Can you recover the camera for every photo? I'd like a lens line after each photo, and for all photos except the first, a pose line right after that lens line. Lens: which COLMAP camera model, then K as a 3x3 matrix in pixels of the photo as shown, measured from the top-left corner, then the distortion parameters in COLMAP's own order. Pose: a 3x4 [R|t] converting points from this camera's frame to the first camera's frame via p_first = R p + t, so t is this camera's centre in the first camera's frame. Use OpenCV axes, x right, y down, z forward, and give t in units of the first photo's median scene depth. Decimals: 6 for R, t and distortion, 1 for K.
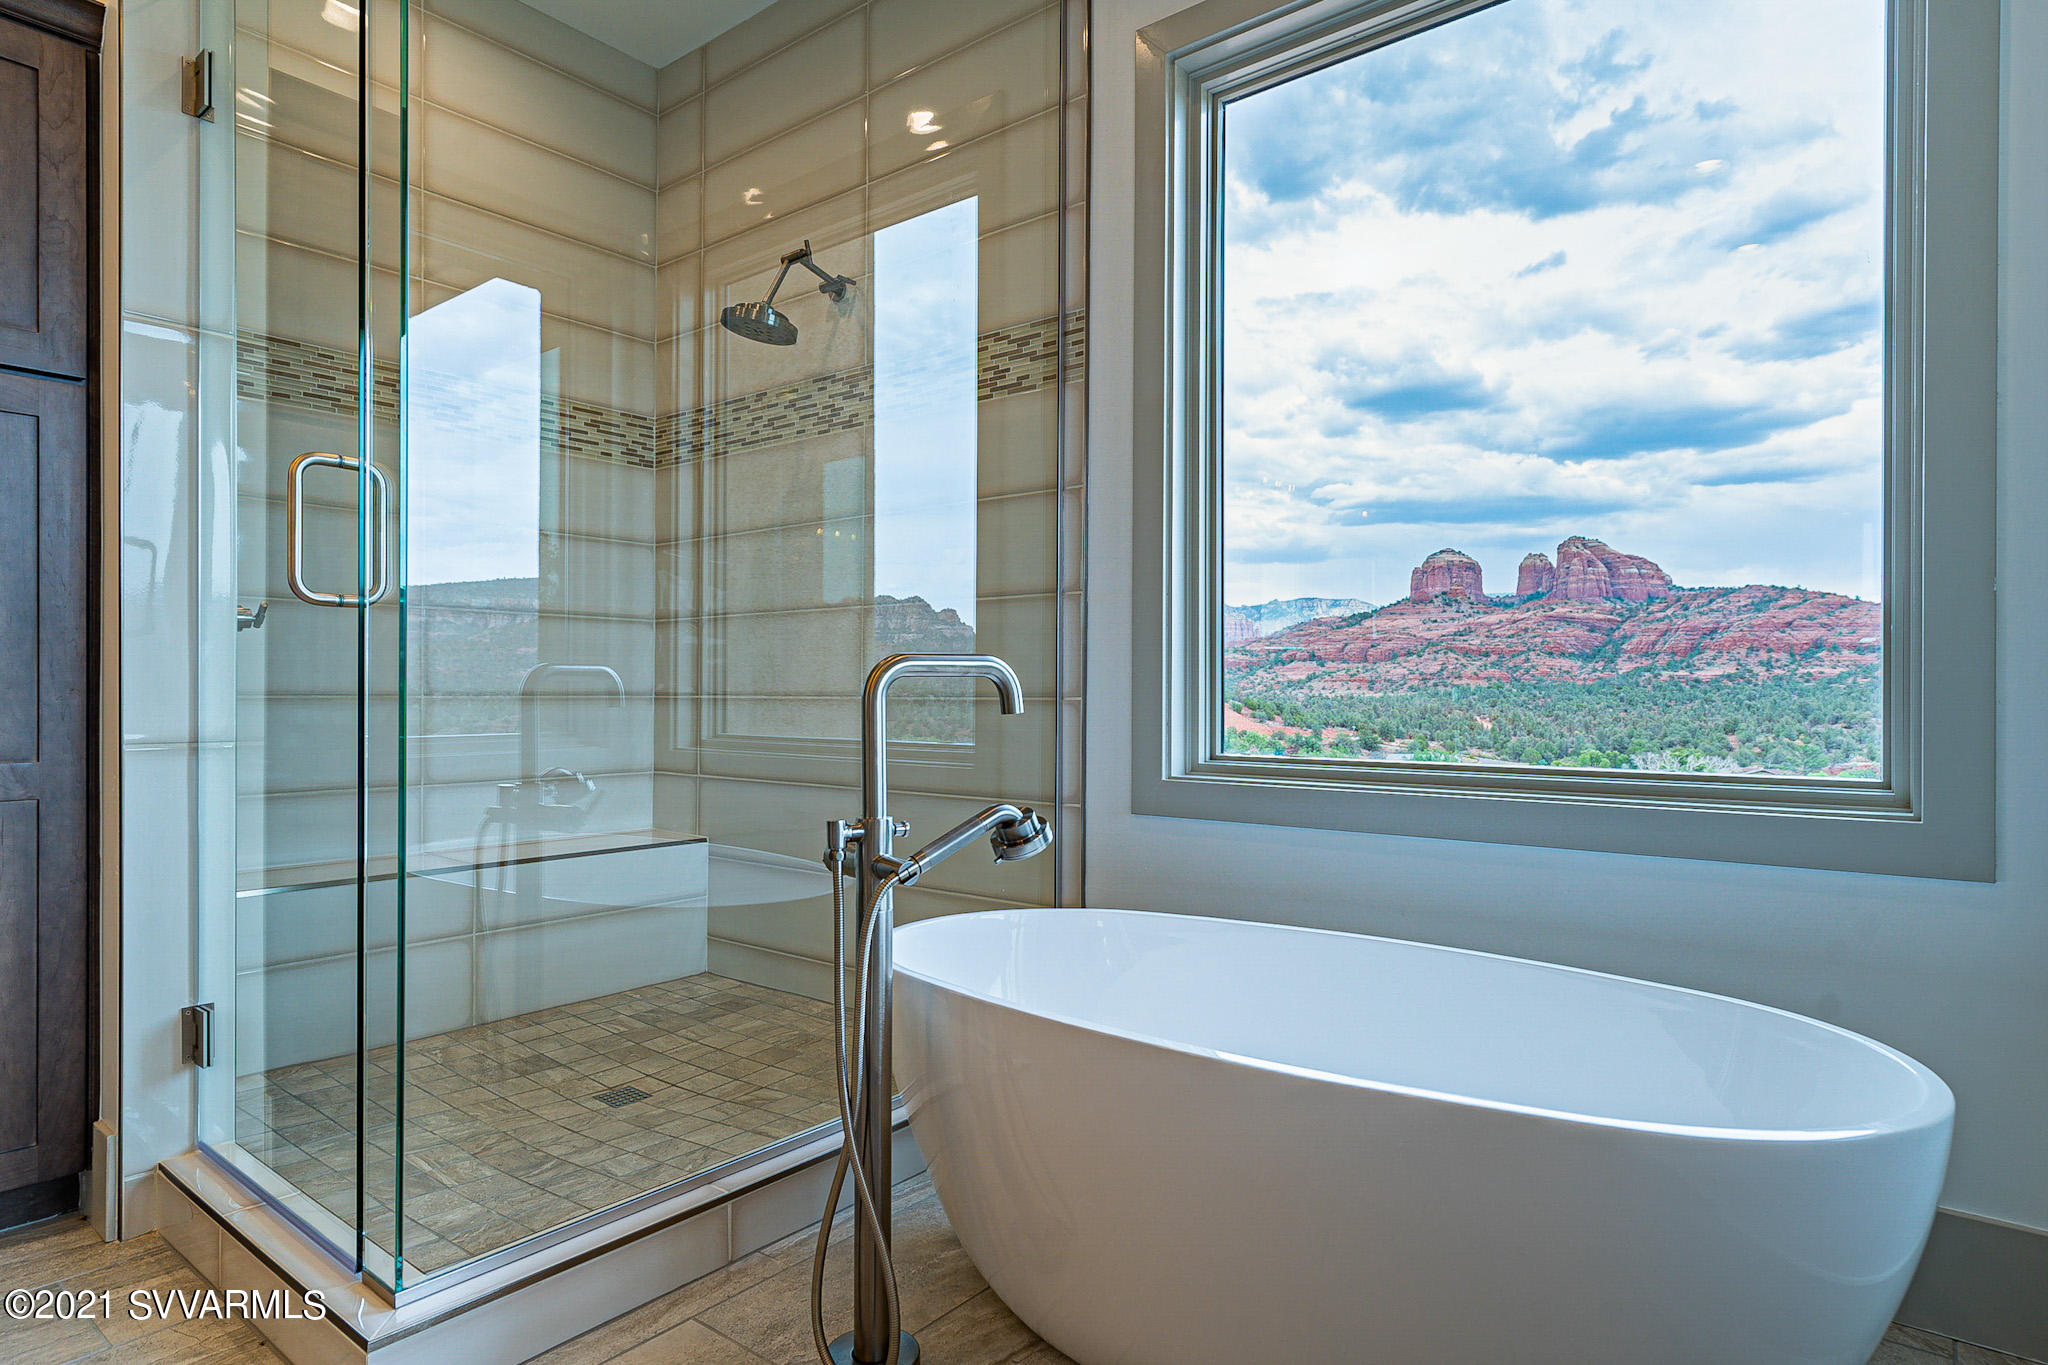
lens RADIAL K [[1131.4, 0, 1029.0], [0, 1131.4, 711.5], [0, 0, 1]] dist [0.012977, -0.006640]
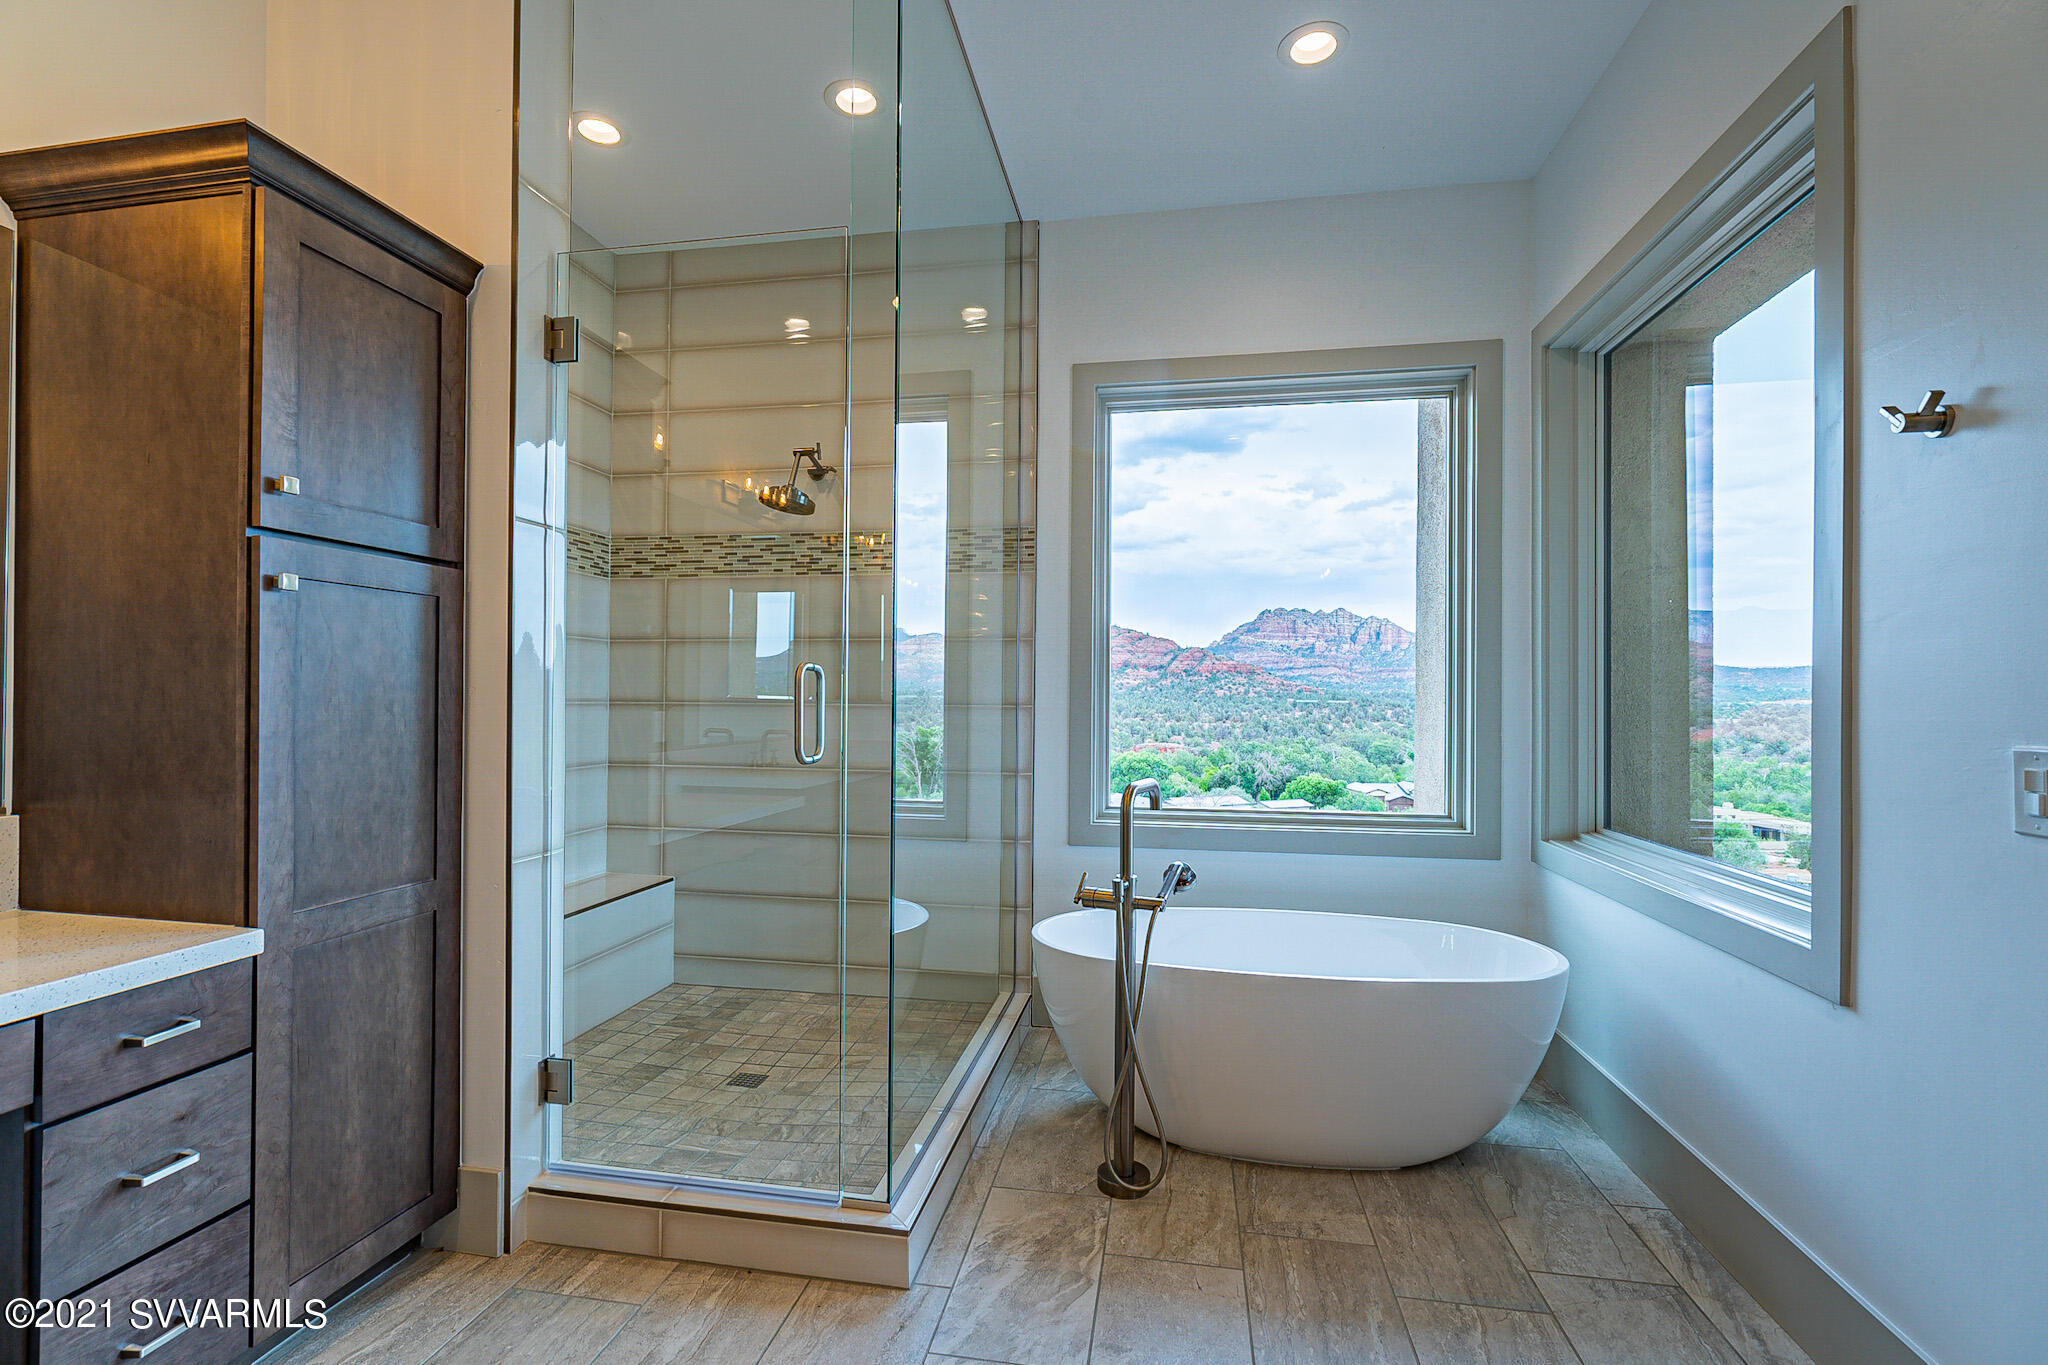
lens RADIAL K [[926.9, 0, 1024.3], [0, 926.9, 709.7], [0, 0, 1]] dist [-0.001134, 0.000868]
pose [[0.877800, -0.001565, 0.479026, -0.575957], [0.001206, 0.999999, 0.001058, -0.100693], [-0.479027, -0.000351, 0.877800, -0.126731]]
